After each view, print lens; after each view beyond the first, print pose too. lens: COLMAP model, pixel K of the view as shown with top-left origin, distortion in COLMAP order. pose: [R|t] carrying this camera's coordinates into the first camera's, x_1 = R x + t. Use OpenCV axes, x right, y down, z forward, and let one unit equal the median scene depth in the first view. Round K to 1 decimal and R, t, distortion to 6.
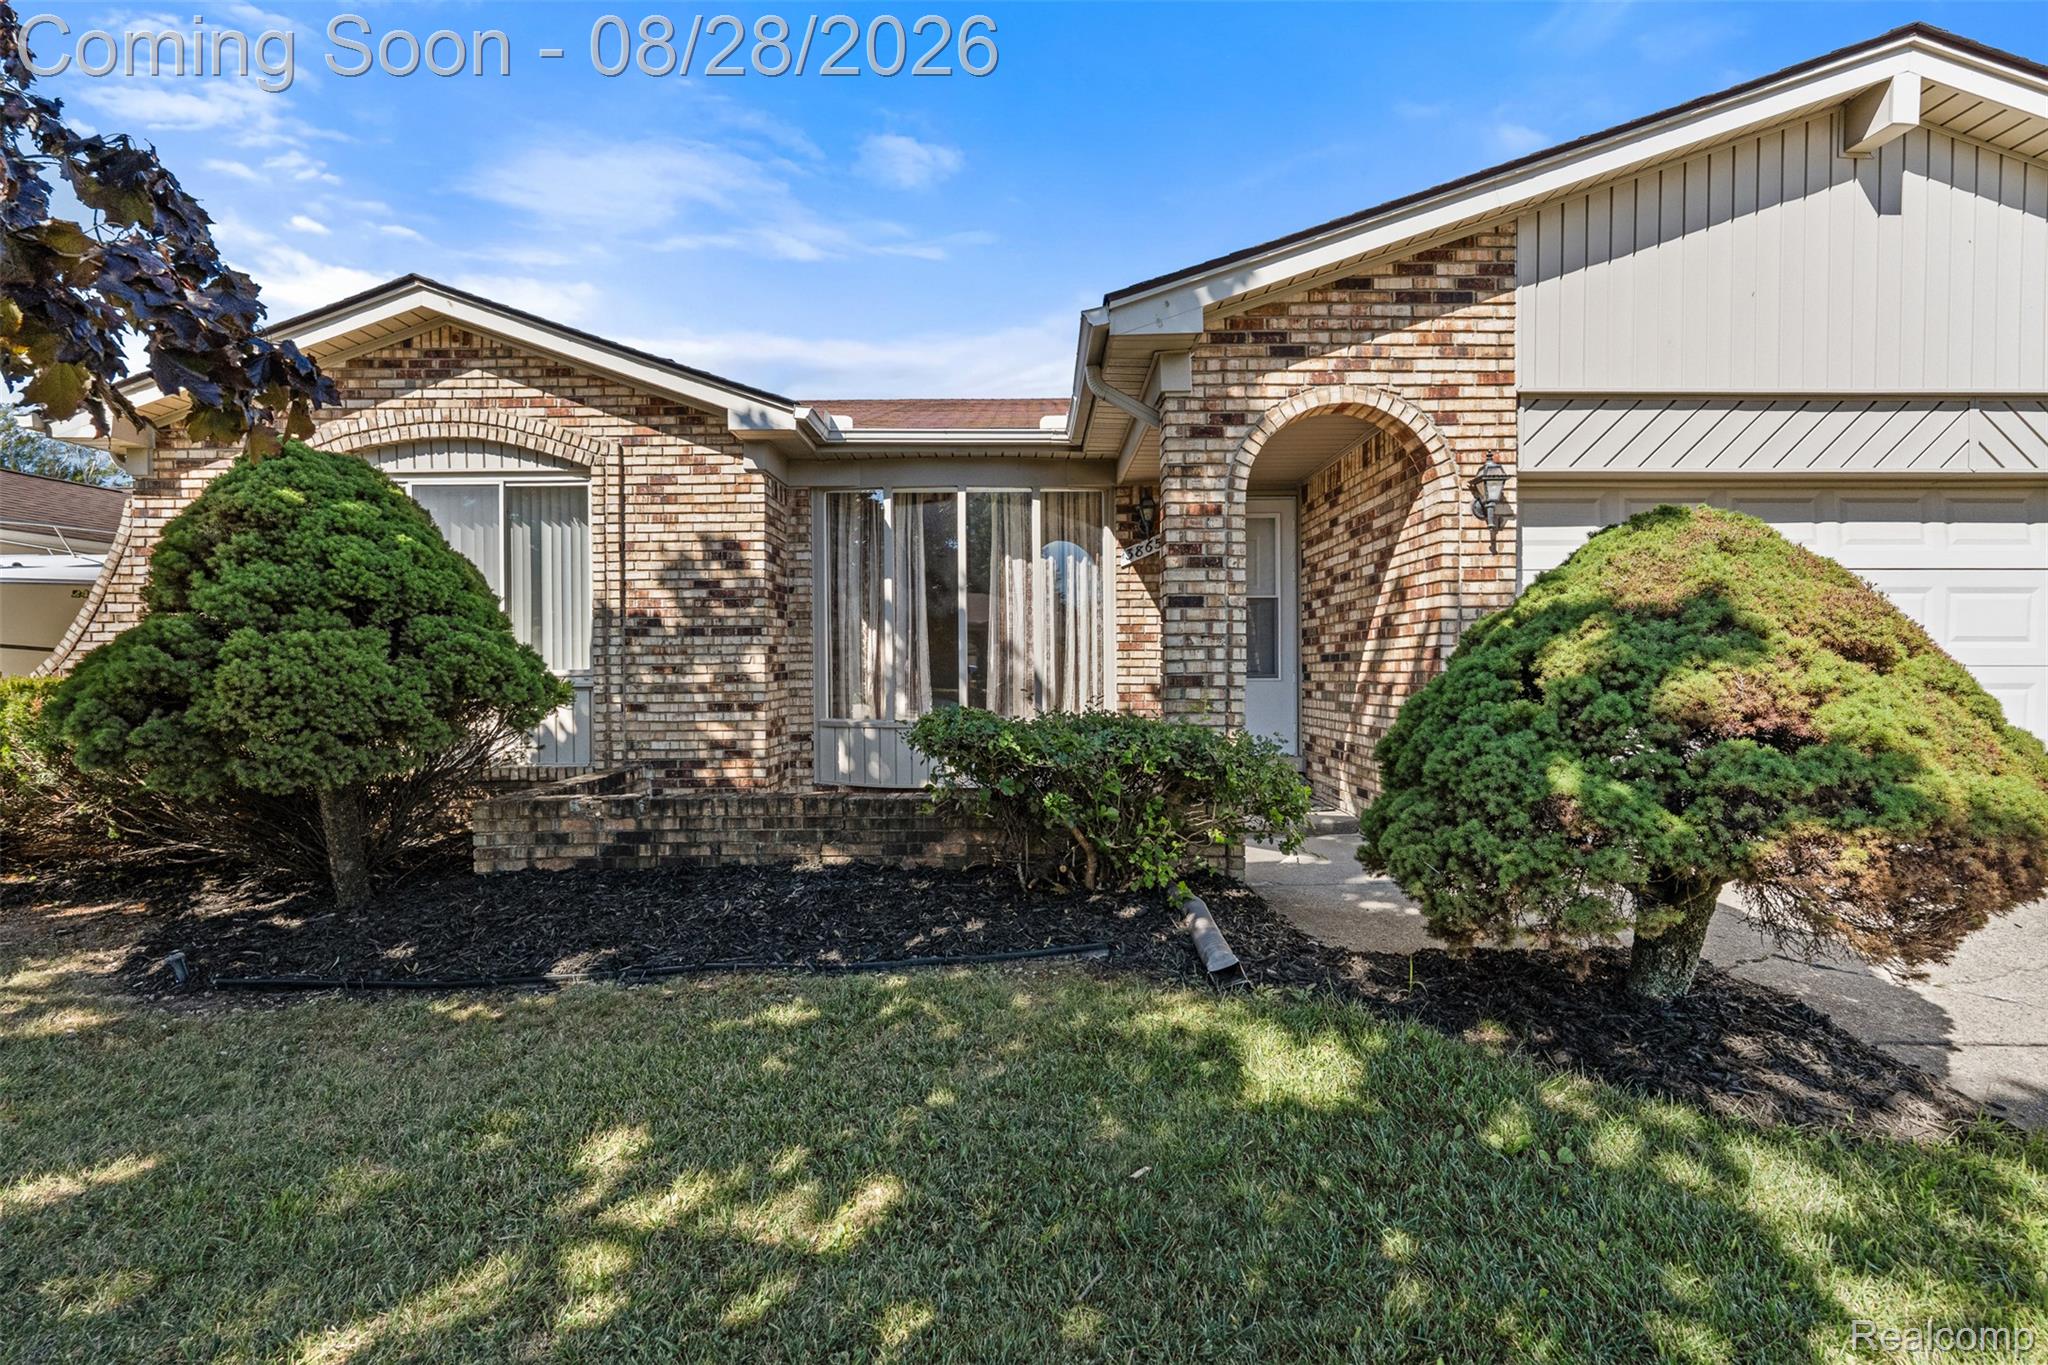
lens RADIAL K [[900.6, 0, 1024.0], [0, 900.6, 682.5], [0, 0, 1]] dist [-0.001434, -0.000081]
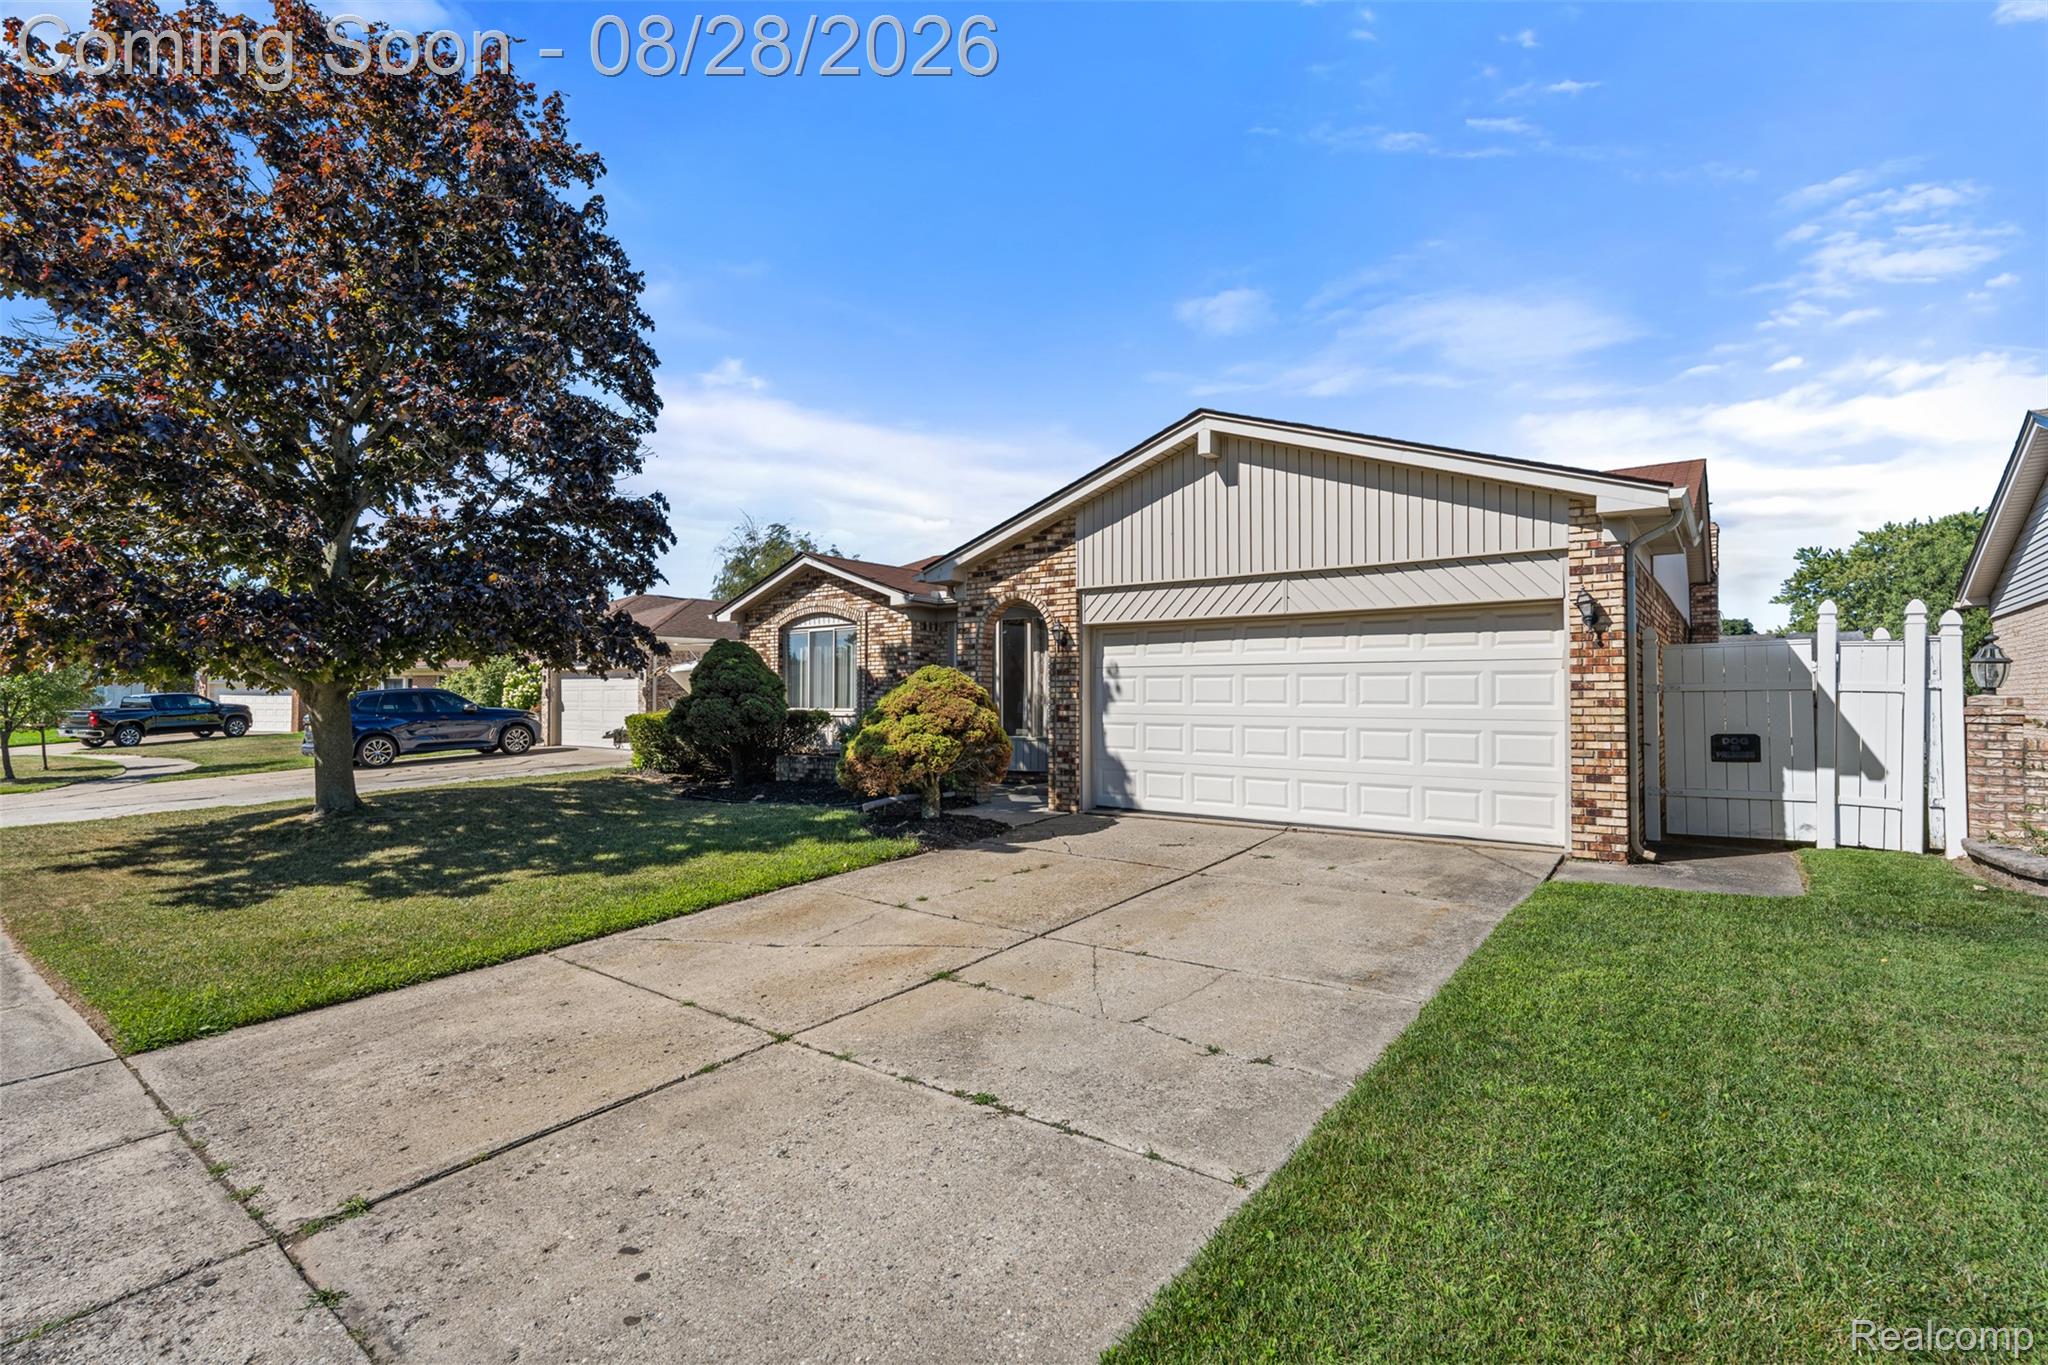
lens RADIAL K [[951.5, 0, 1024.0], [0, 951.5, 682.5], [0, 0, 1]] dist [-0.000063, -0.000210]
pose [[0.784124, -0.006420, -0.620571, 1.886444], [-0.013431, 0.999537, -0.027312, -0.029253], [0.620459, 0.029750, 0.783675, -0.894365]]
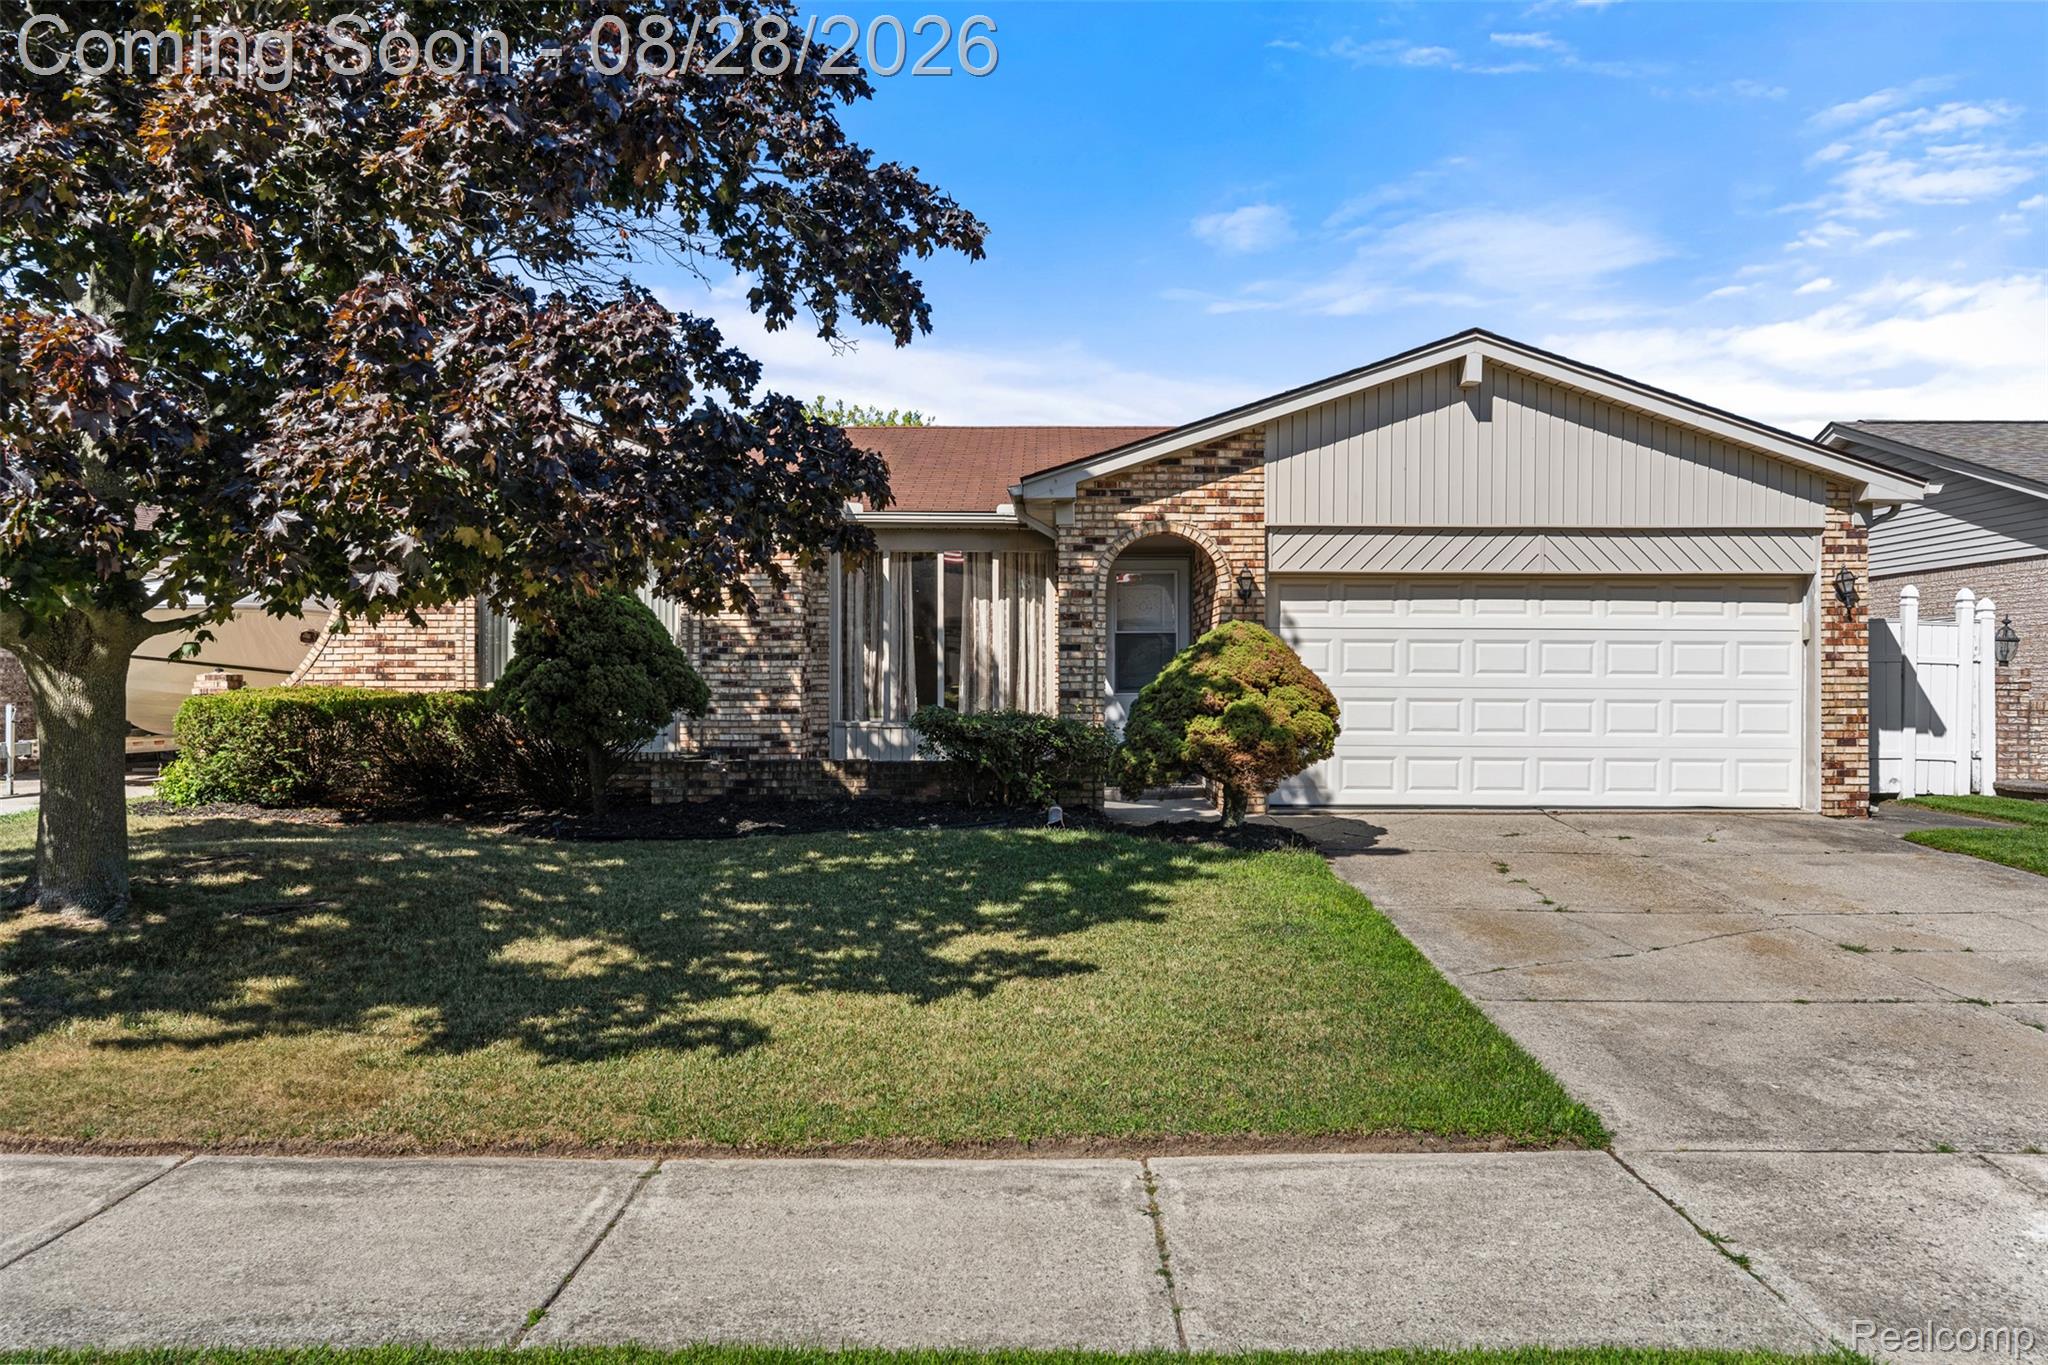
lens RADIAL K [[1484.3, 0, 1024.0], [0, 1484.3, 682.5], [0, 0, 1]] dist [0.001910, 0.000973]
pose [[0.999827, 0.006732, -0.017316, 0.141404], [-0.006904, 0.999927, -0.009881, 0.004925], [0.017248, 0.009998, 0.999801, -1.809017]]
